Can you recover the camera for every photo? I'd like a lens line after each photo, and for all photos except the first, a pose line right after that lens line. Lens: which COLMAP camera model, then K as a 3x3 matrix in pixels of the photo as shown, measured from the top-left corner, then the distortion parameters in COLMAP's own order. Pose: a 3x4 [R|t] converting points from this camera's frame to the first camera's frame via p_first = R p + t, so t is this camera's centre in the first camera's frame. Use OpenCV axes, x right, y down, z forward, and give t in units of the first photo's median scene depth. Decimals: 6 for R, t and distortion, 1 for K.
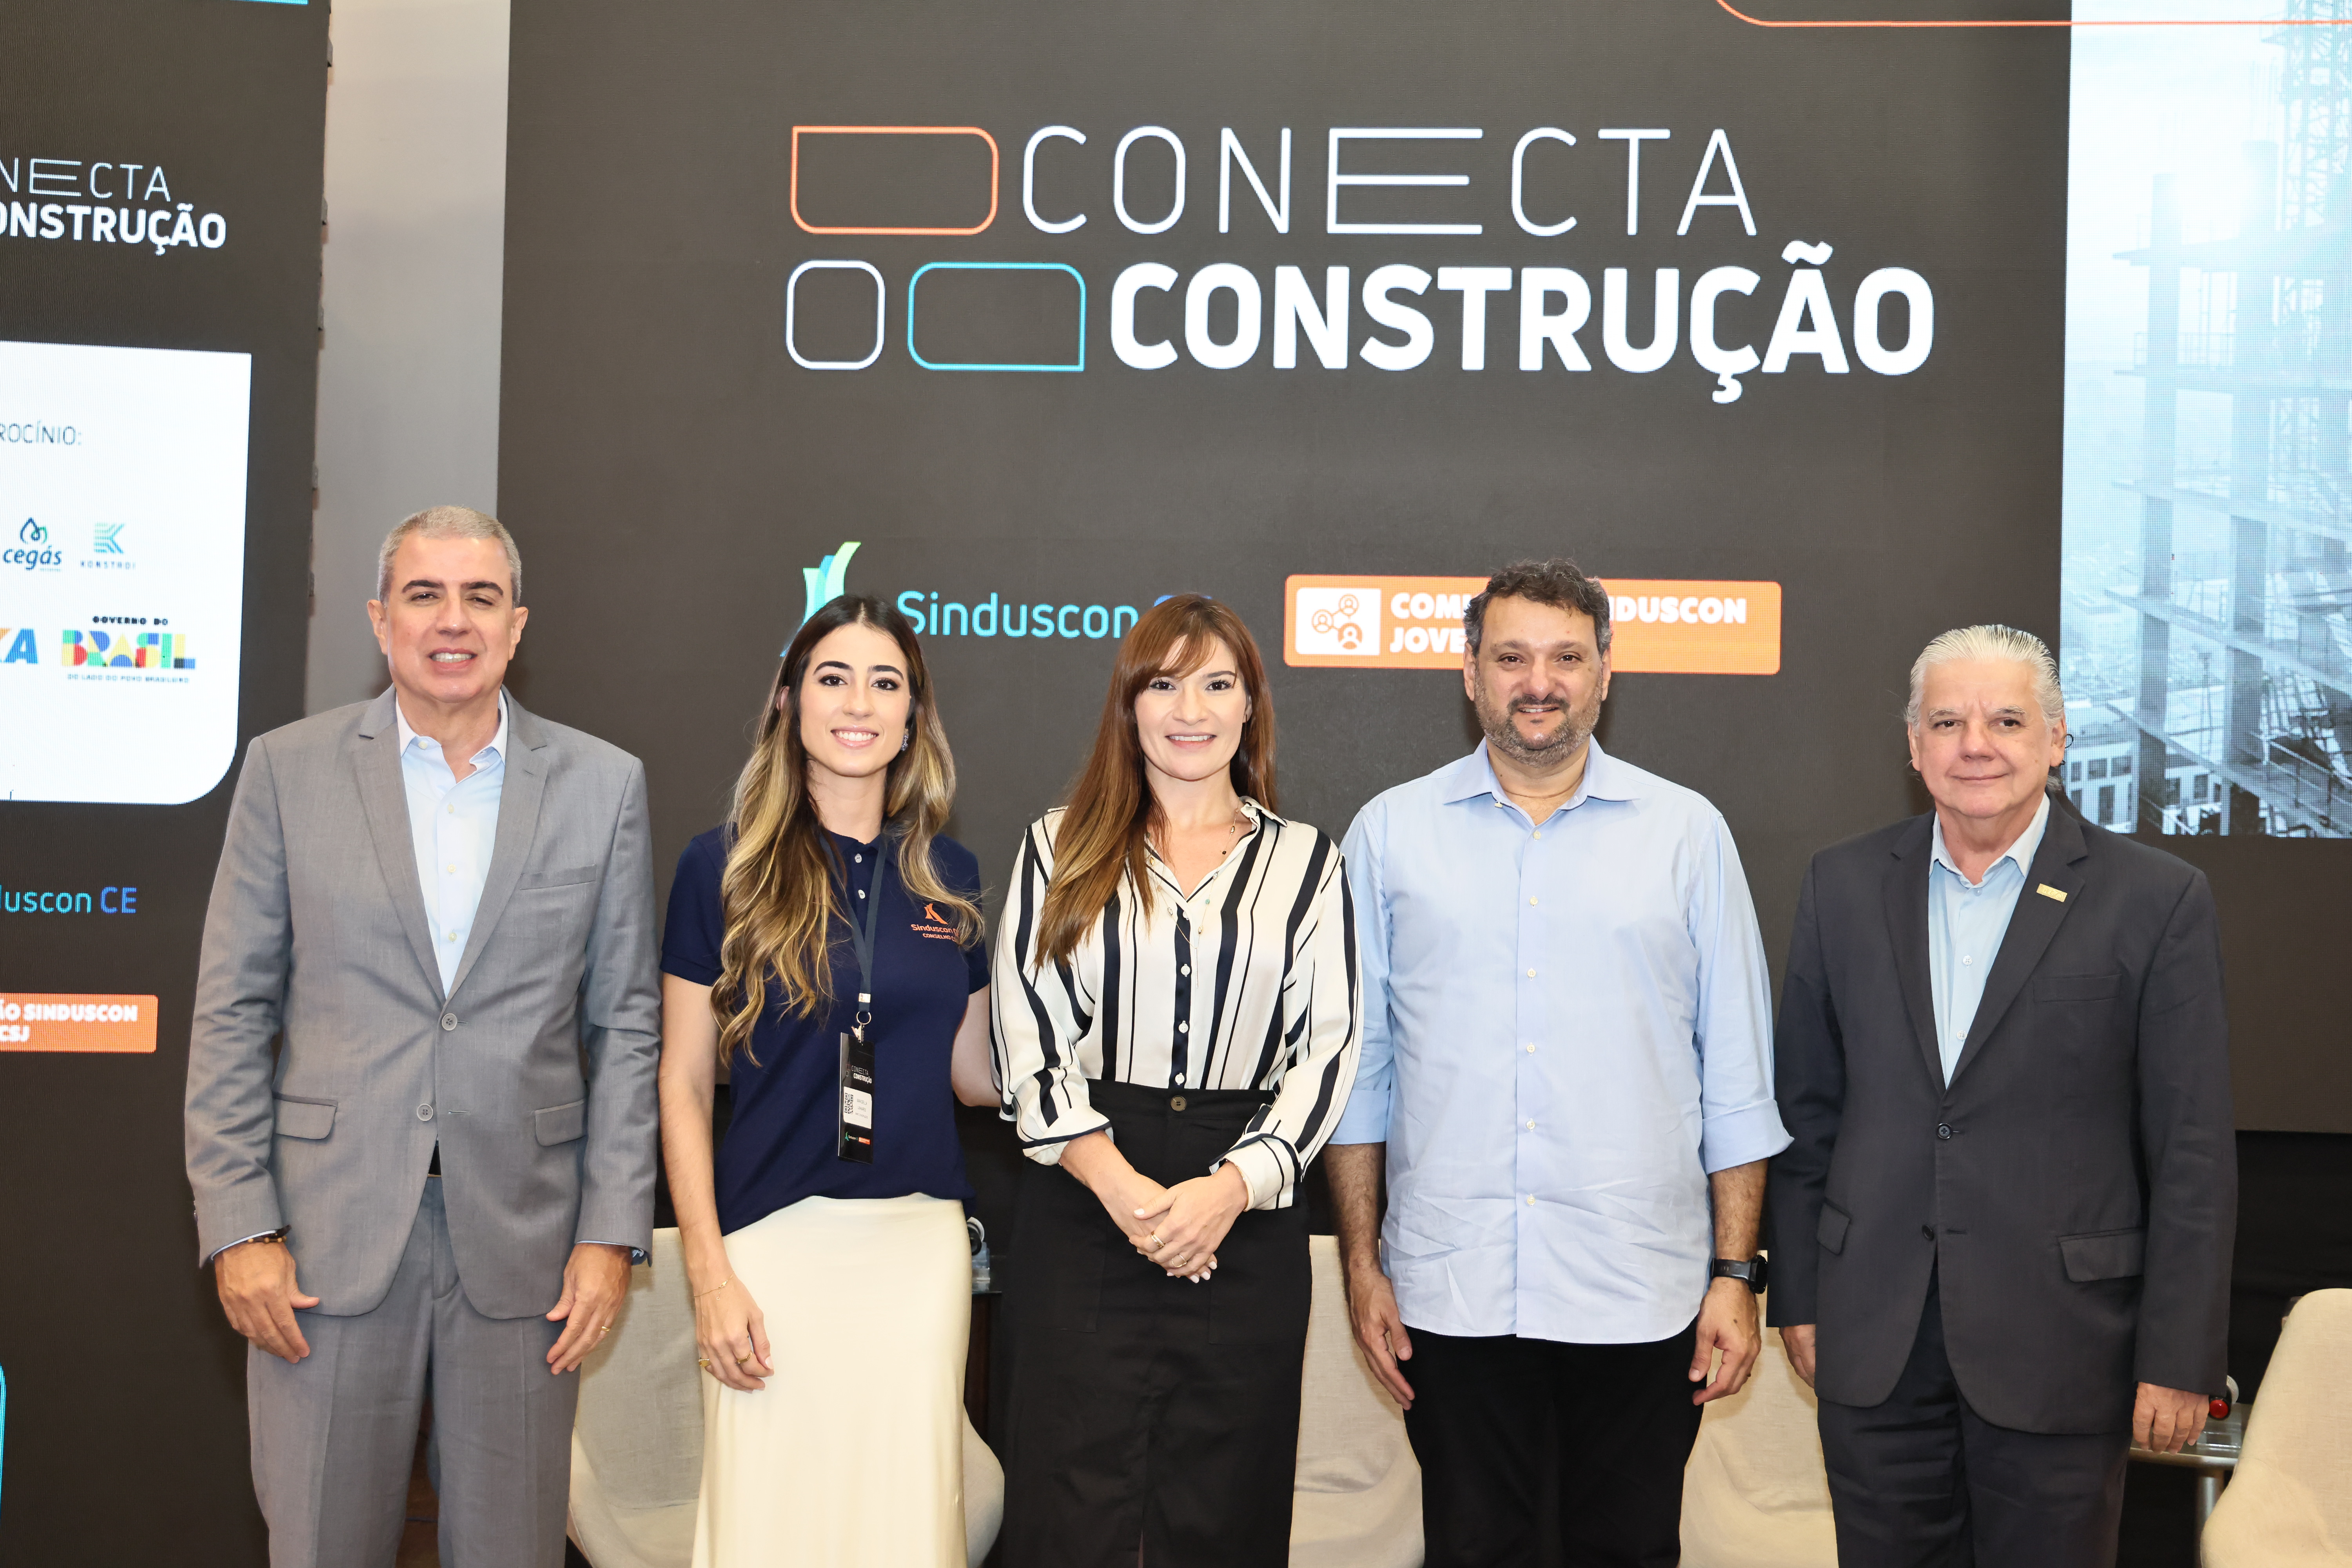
lens RADIAL K [[3025.2, 0, 1188.3], [0, 3025.2, 785.7], [0, 0, 1]] dist [0.019927, 0.047911]
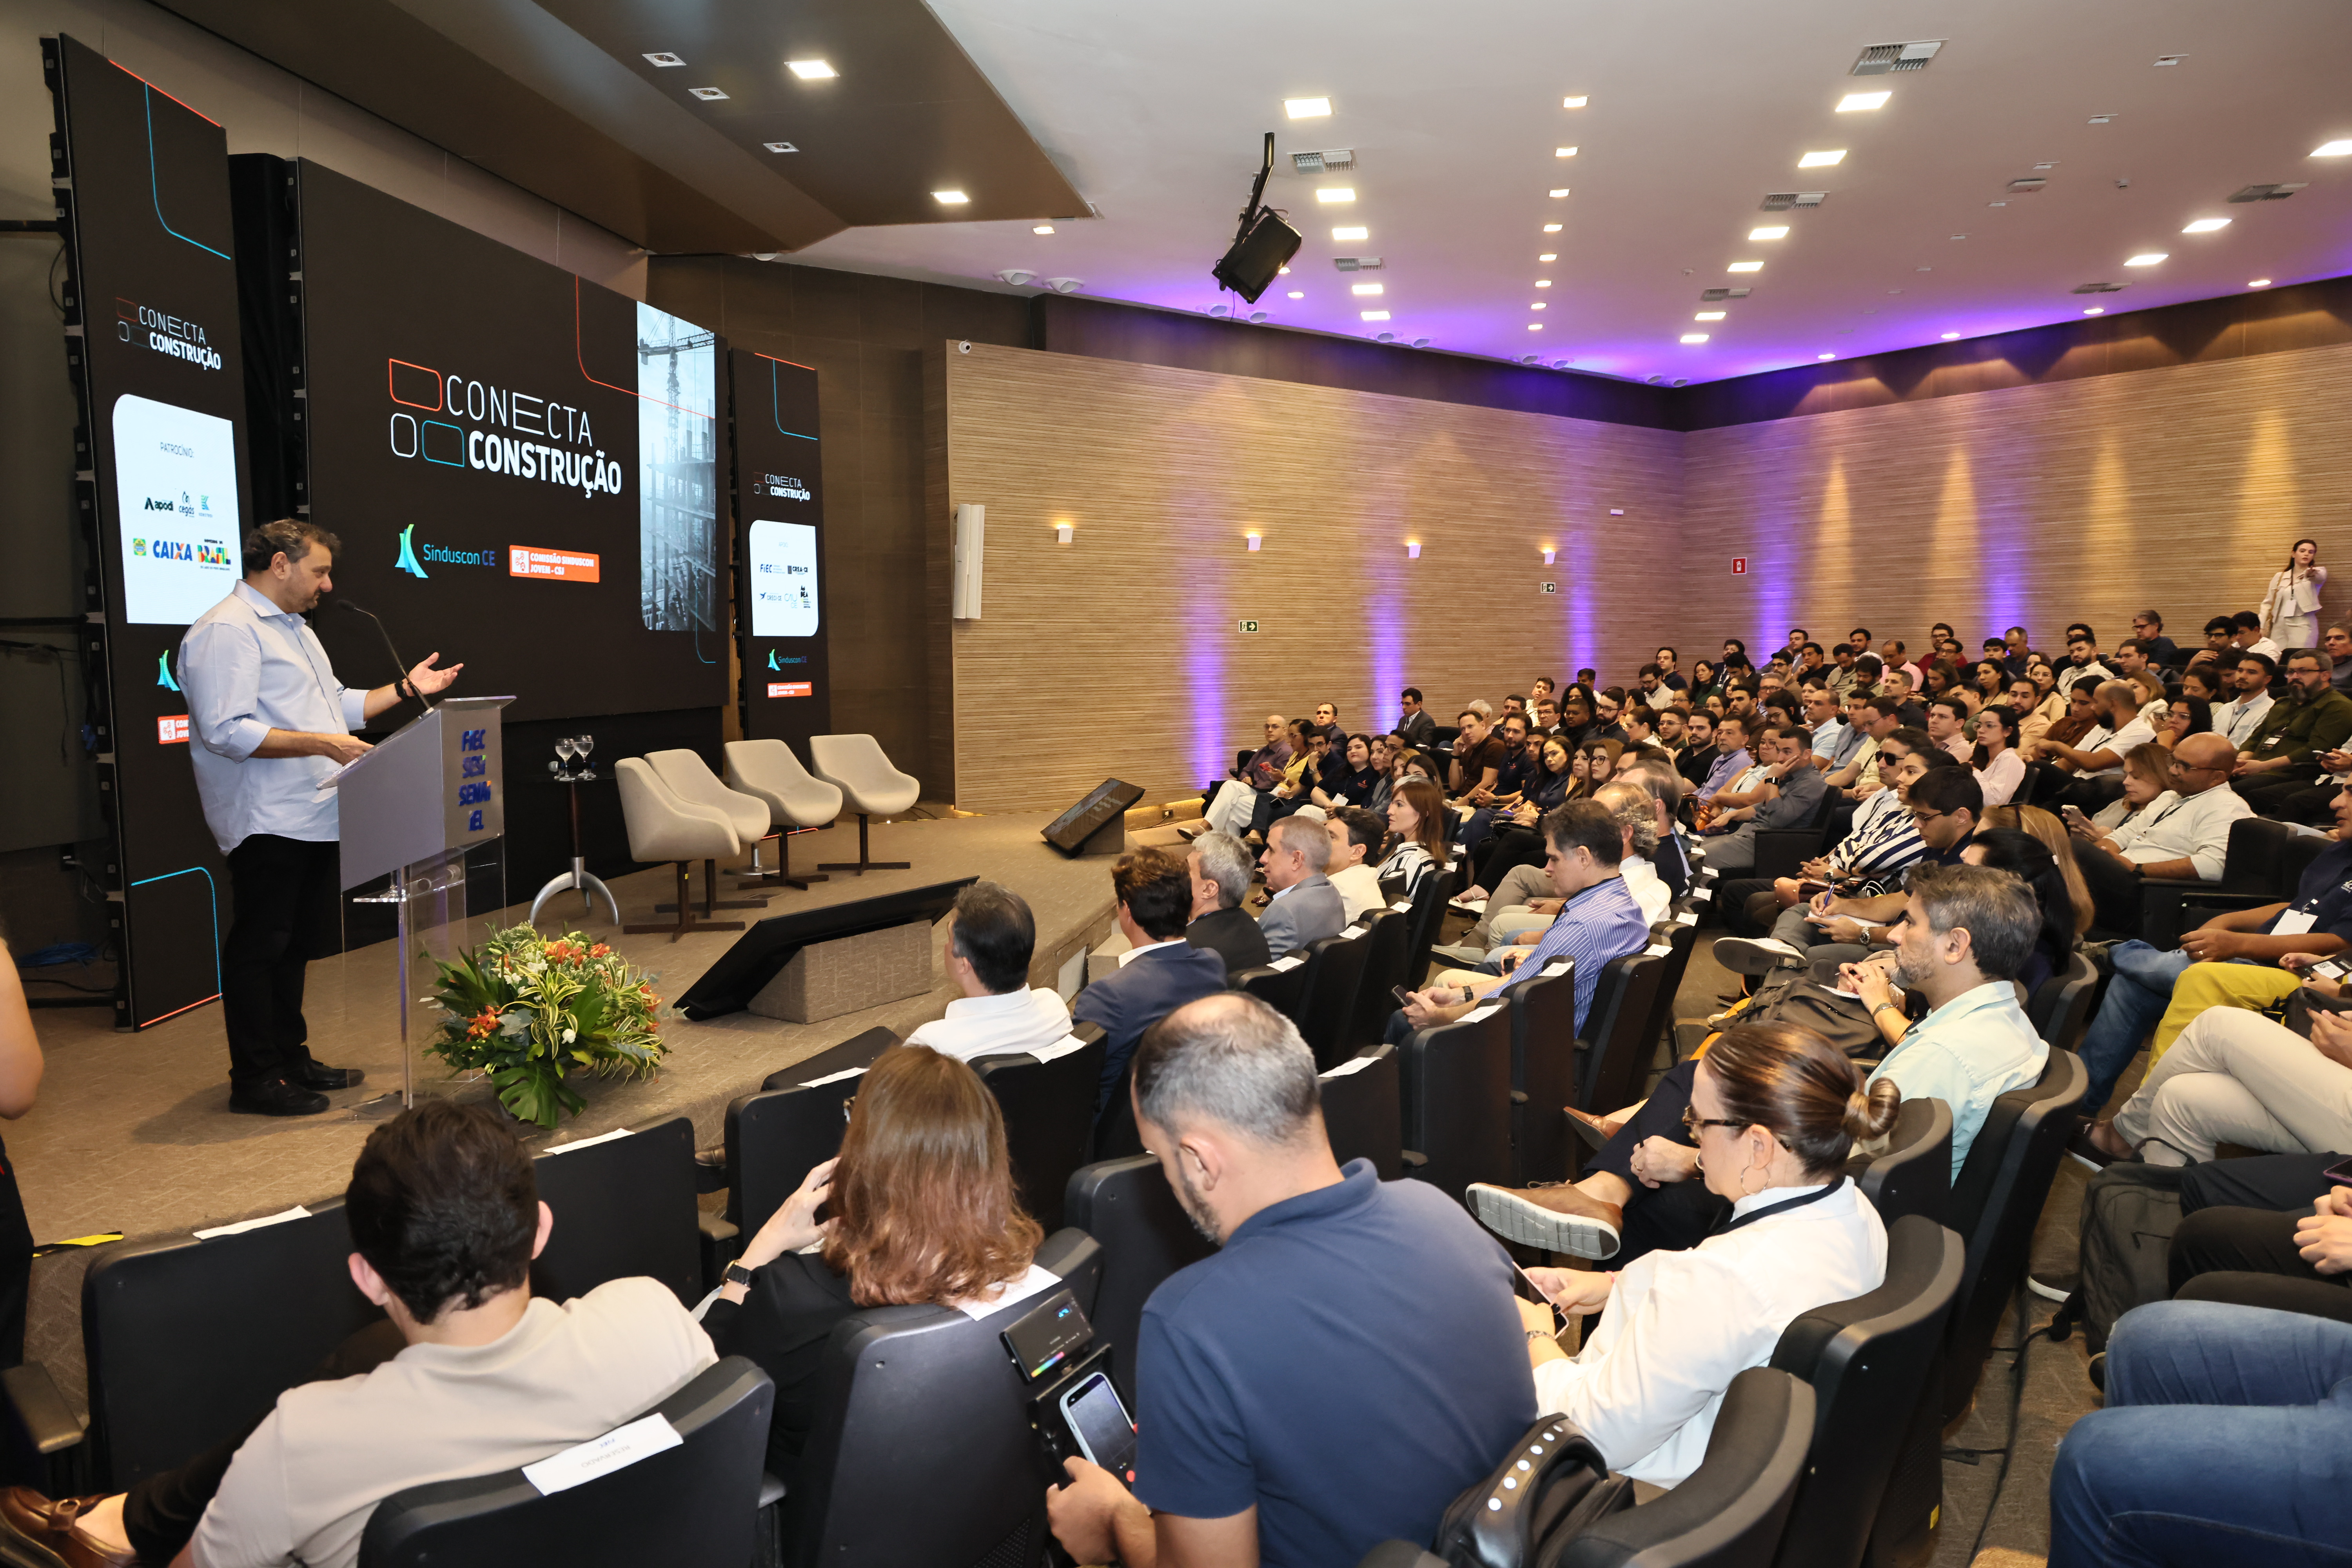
lens RADIAL K [[1554.7, 0, 1190.7], [0, 1554.7, 783.6], [0, 0, 1]] dist [-0.001351, 0.003205]
pose [[0.085062, -0.110905, 0.990184, -1.441255], [-0.043197, 0.992441, 0.114869, -0.041260], [-0.995439, -0.052544, 0.079628, 0.203599]]
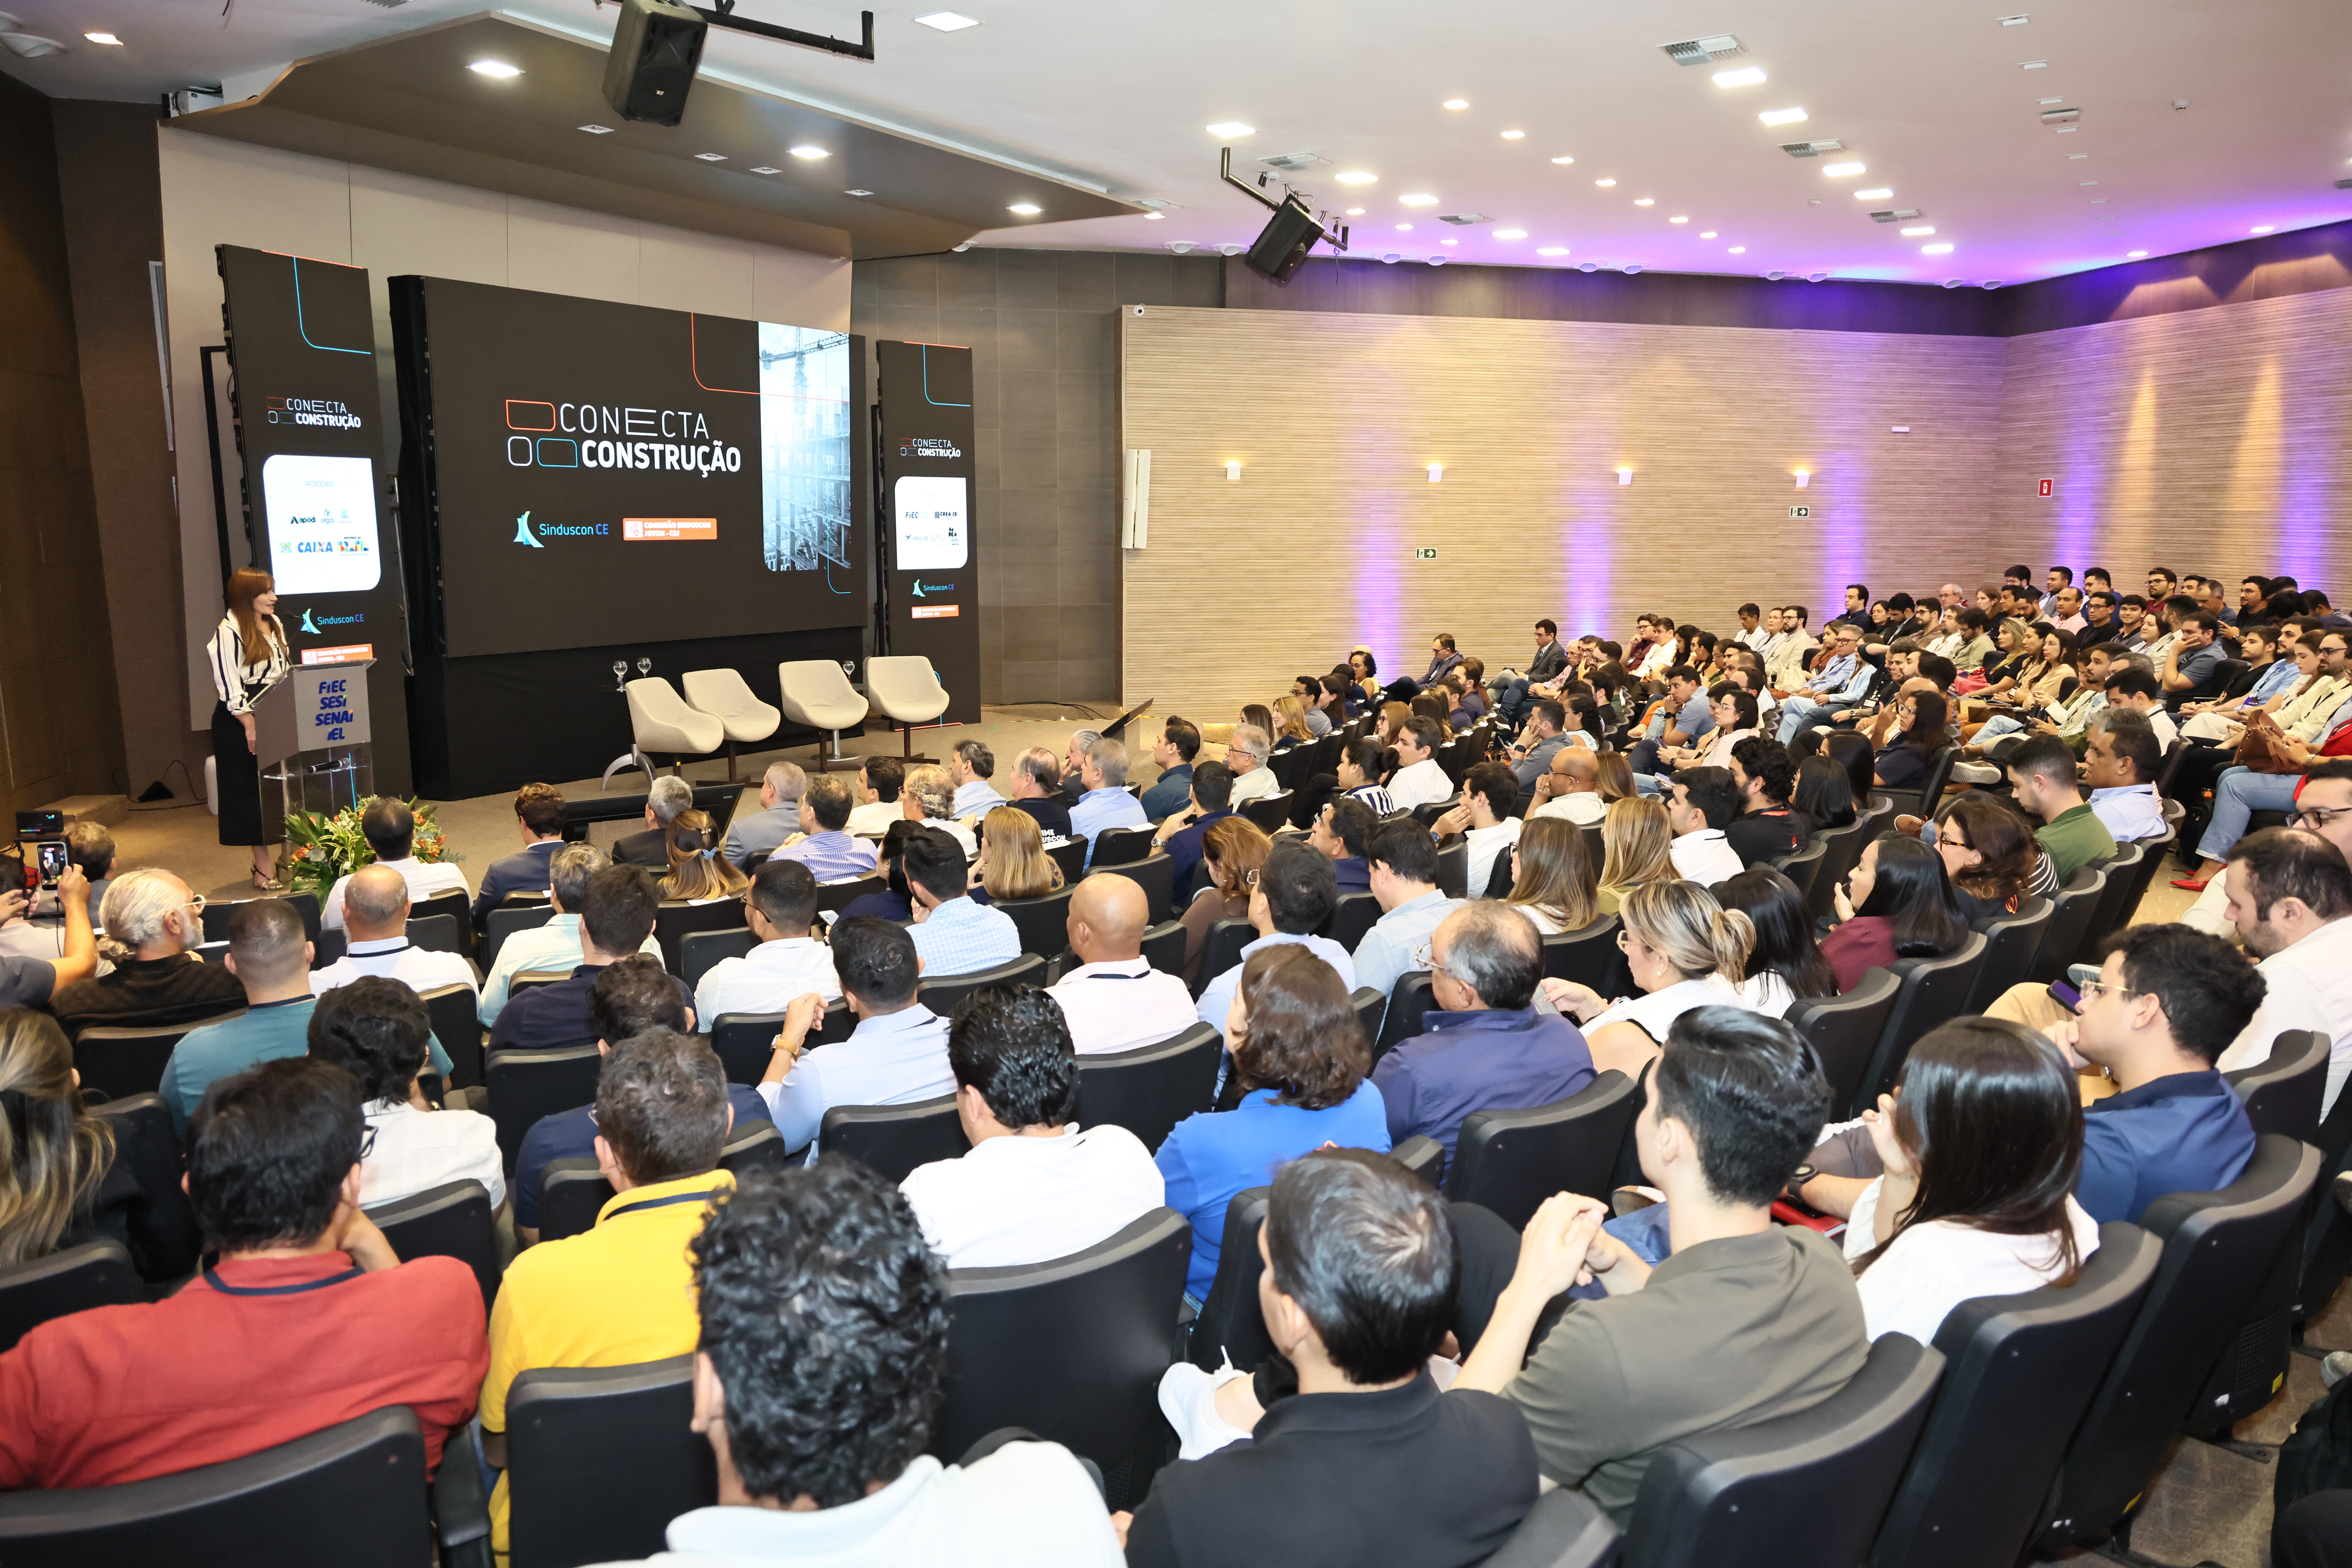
lens RADIAL K [[1566.3, 0, 1195.3], [0, 1566.3, 776.6], [0, 0, 1]] dist [0.003368, 0.000653]
pose [[0.472103, -0.167898, 0.865407, -1.523485], [-0.039796, 0.976635, 0.211188, -0.209302], [-0.880645, -0.134142, 0.454390, -0.723371]]
